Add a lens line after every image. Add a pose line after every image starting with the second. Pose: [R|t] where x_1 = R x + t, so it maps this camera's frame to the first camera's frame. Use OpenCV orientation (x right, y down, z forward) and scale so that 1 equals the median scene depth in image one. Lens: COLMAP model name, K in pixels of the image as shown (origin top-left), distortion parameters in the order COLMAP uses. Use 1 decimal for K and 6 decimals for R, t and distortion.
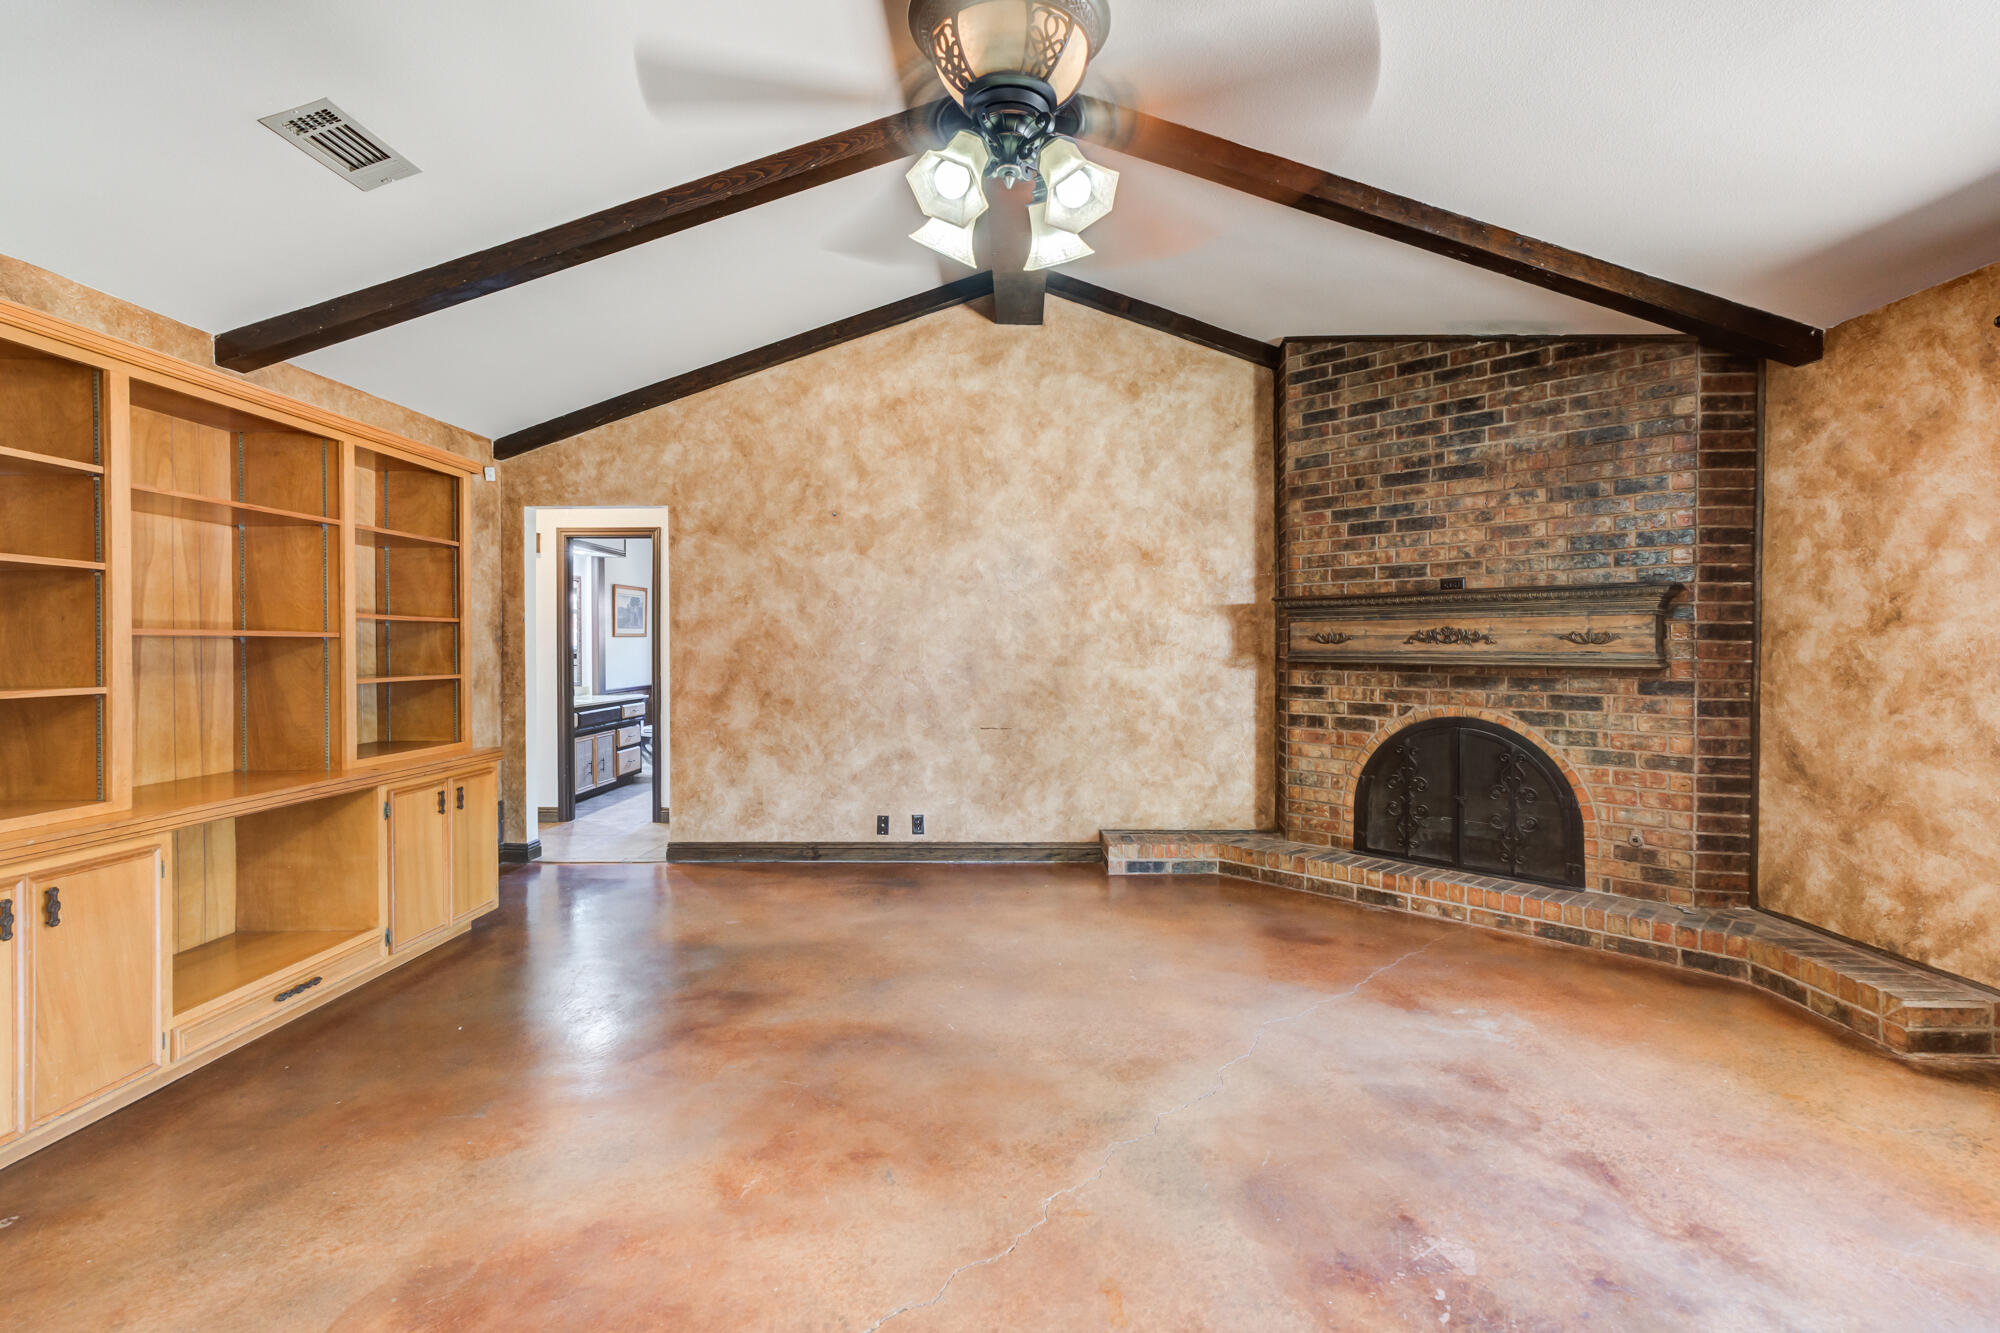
lens RADIAL K [[900.1, 0, 1006.9], [0, 900.1, 648.5], [0, 0, 1]] dist [-0.011441, 0.007973]
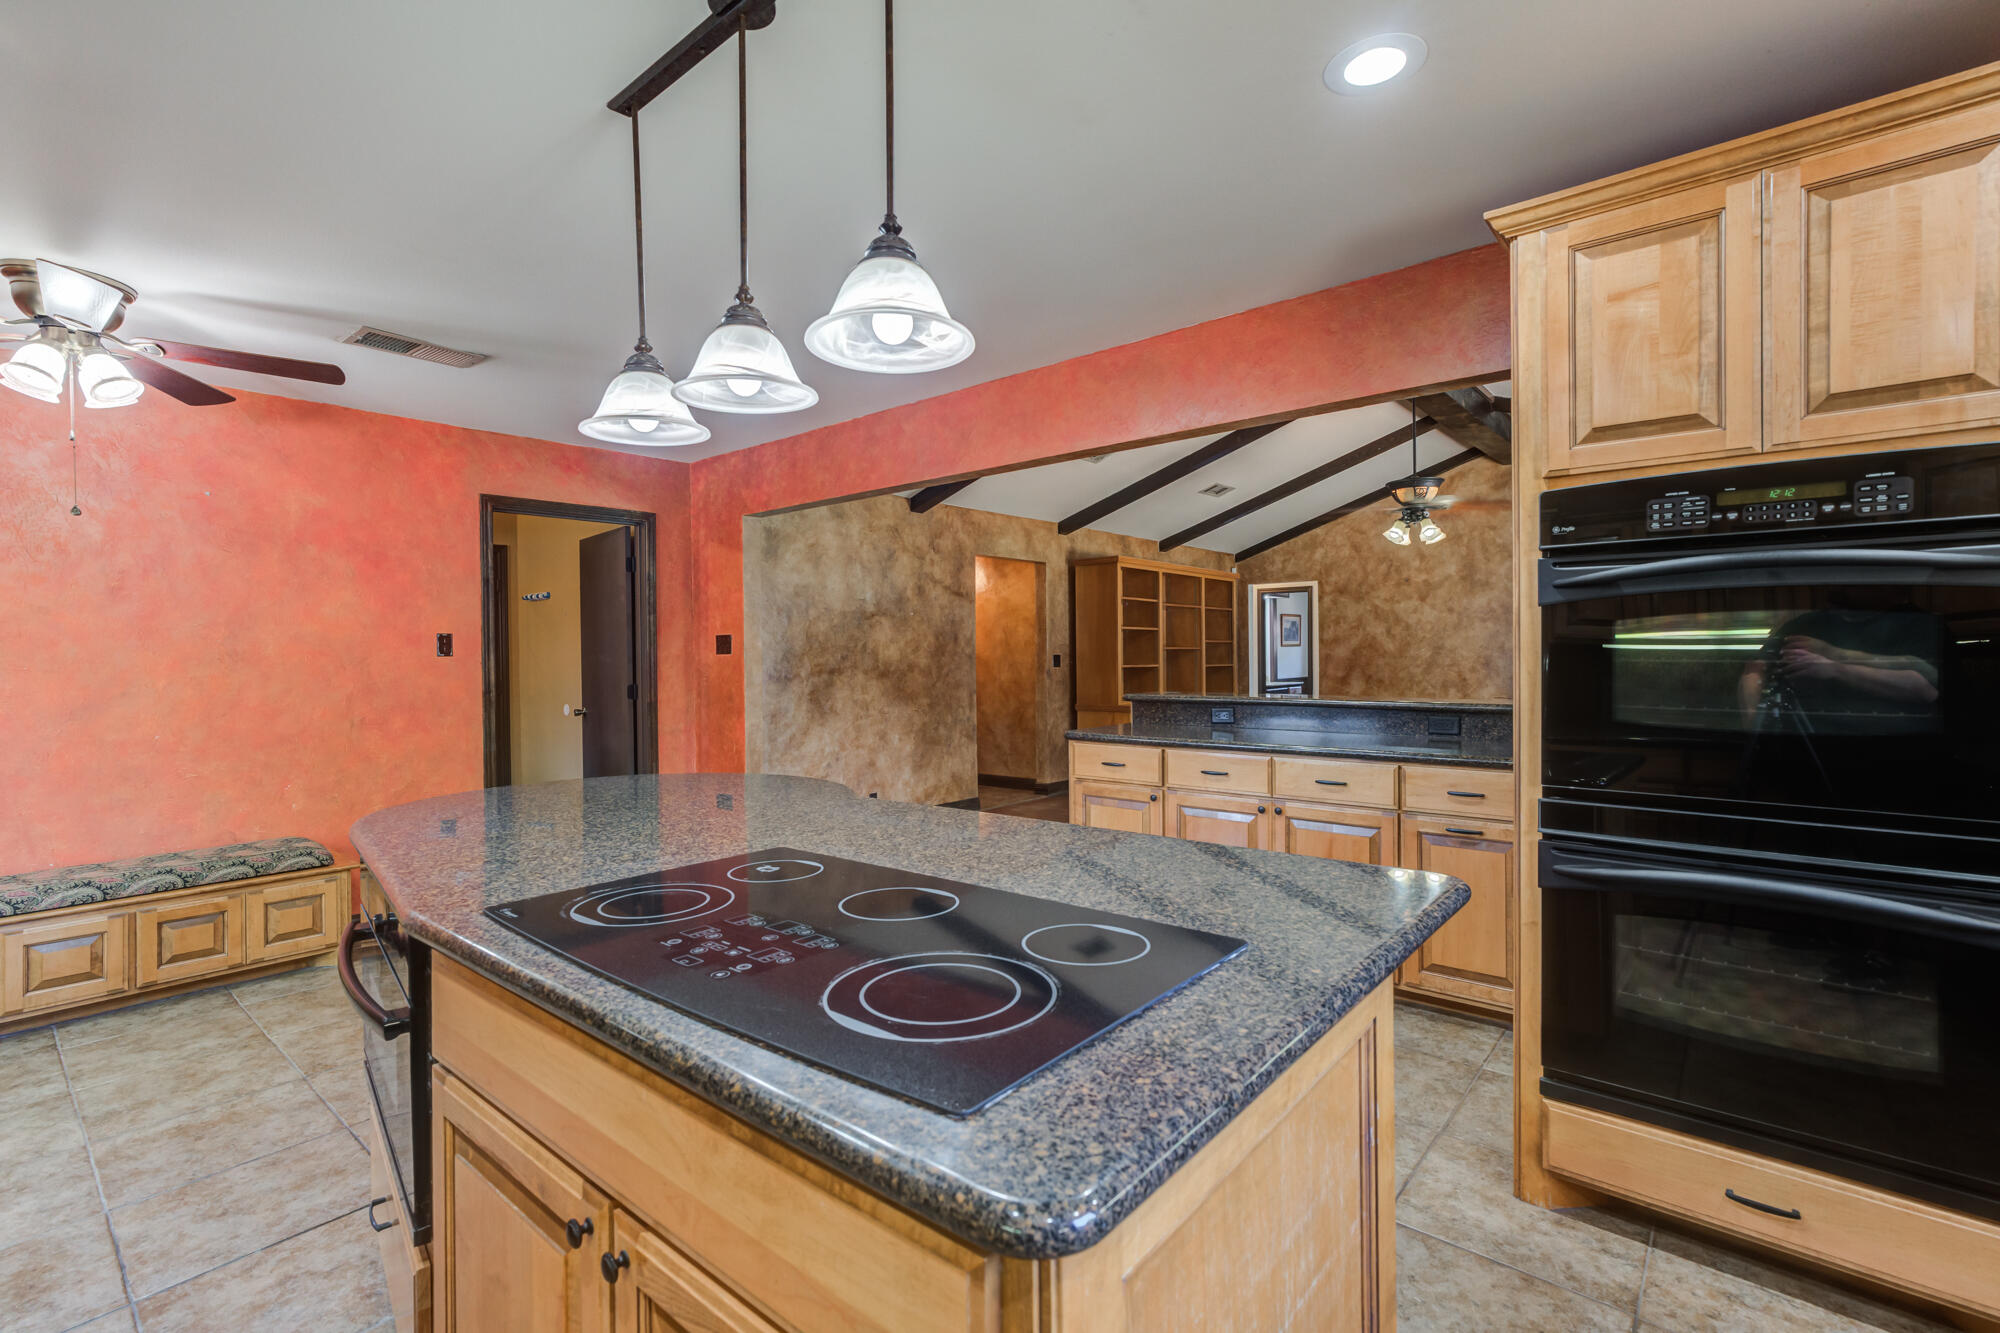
lens RADIAL K [[900.1, 0, 1013.0], [0, 900.1, 656.6], [0, 0, 1]] dist [-0.011441, 0.007973]
pose [[0.781339, -0.003701, -0.624096, 0.330845], [0.004564, 0.999990, -0.000217, 0.004848], [0.624091, -0.002679, 0.781347, -0.957959]]
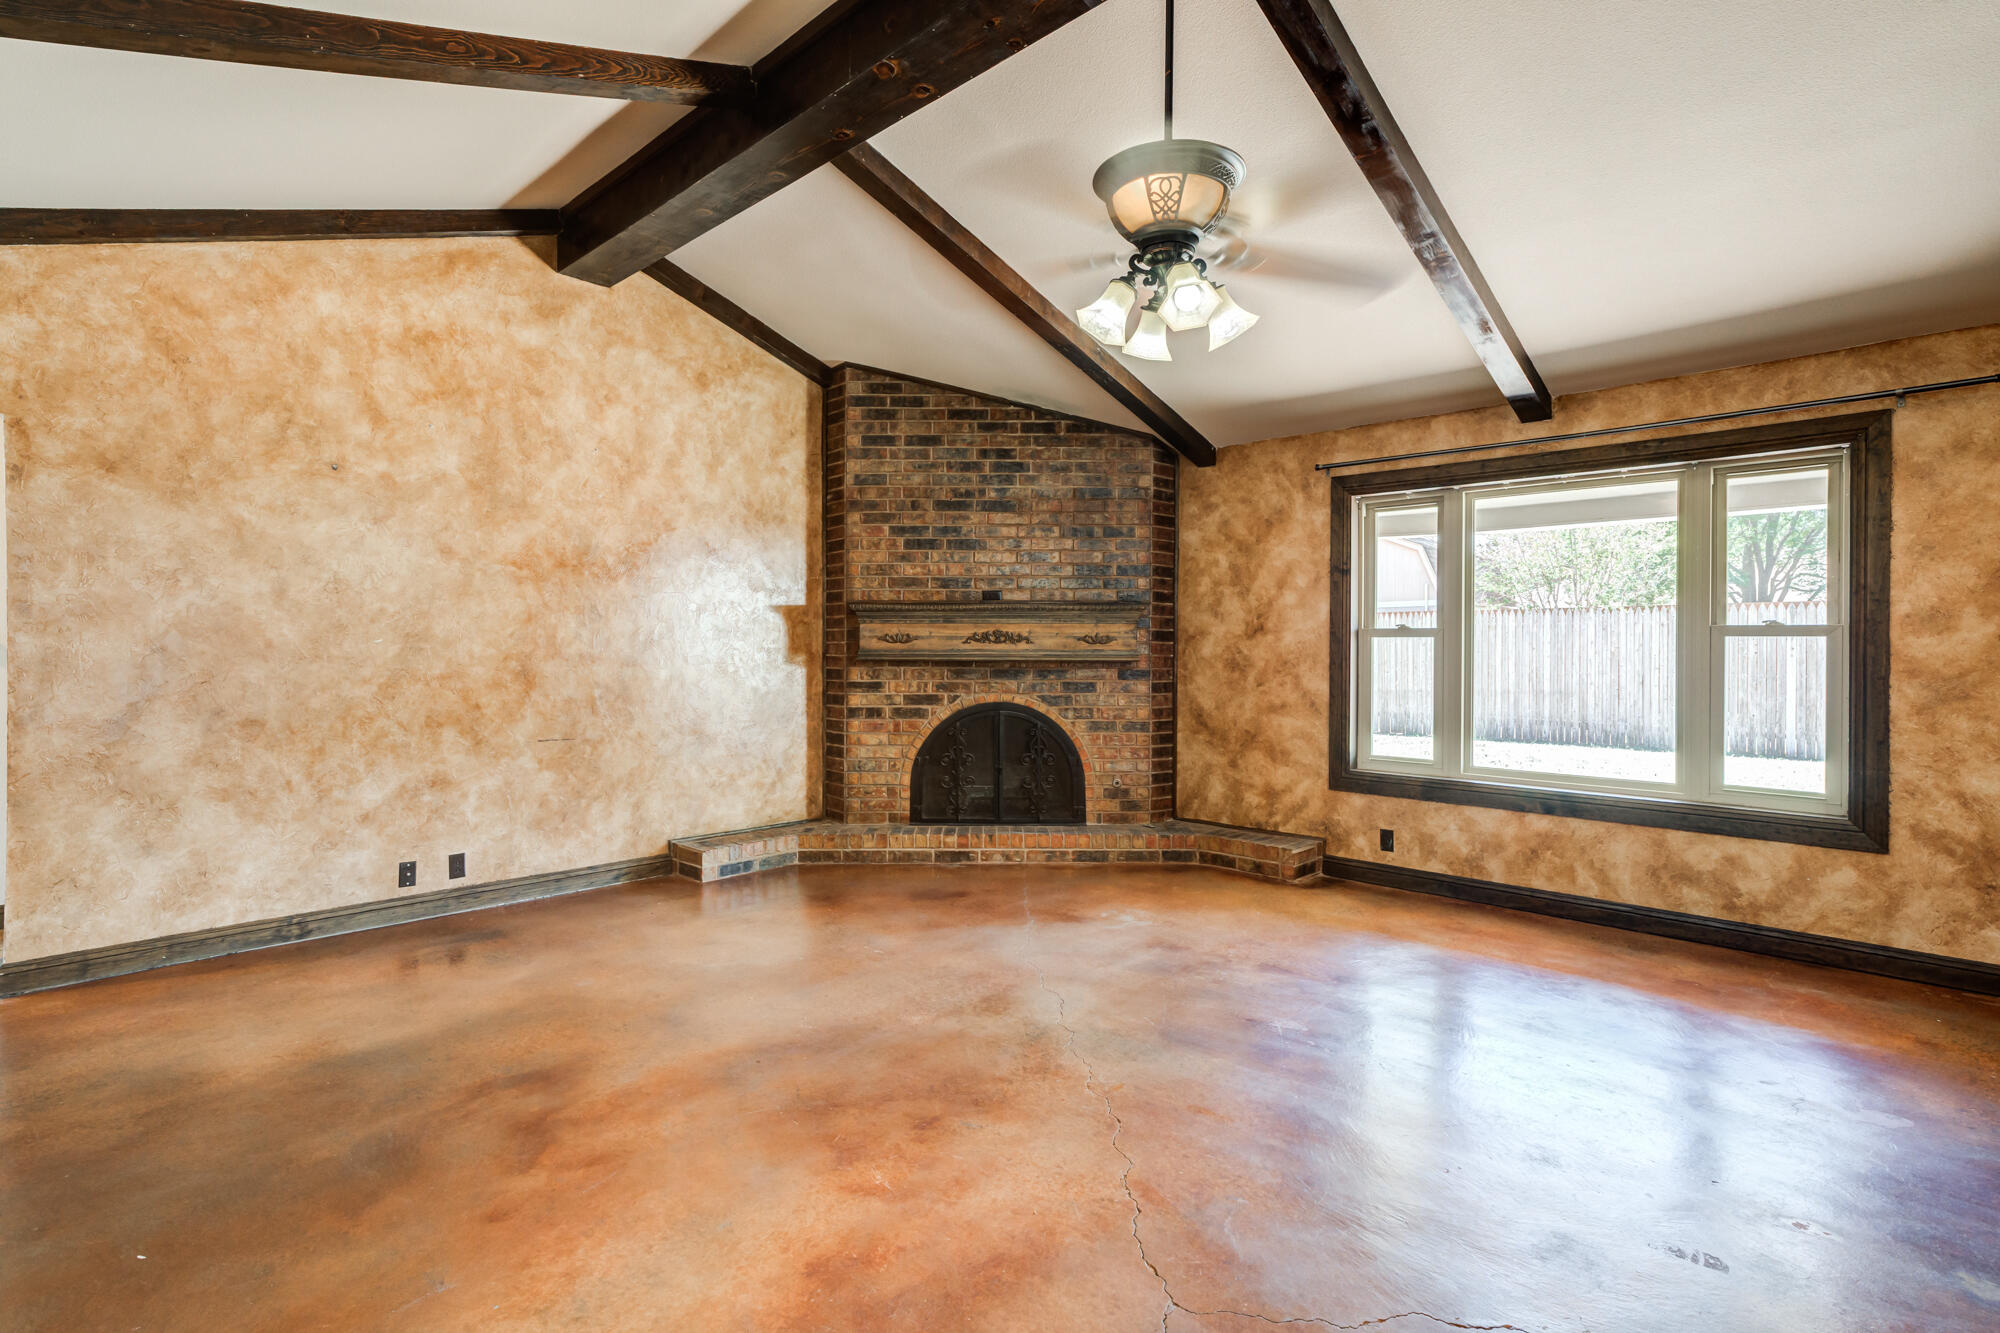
lens RADIAL K [[953.6, 0, 987.1], [0, 953.6, 641.9], [0, 0, 1]] dist [0.001963, 0.006747]
pose [[0.705242, 0.004049, 0.708956, -0.372632], [0.000427, 0.999981, -0.006136, 0.000424], [-0.708967, 0.004630, 0.705226, 0.060628]]
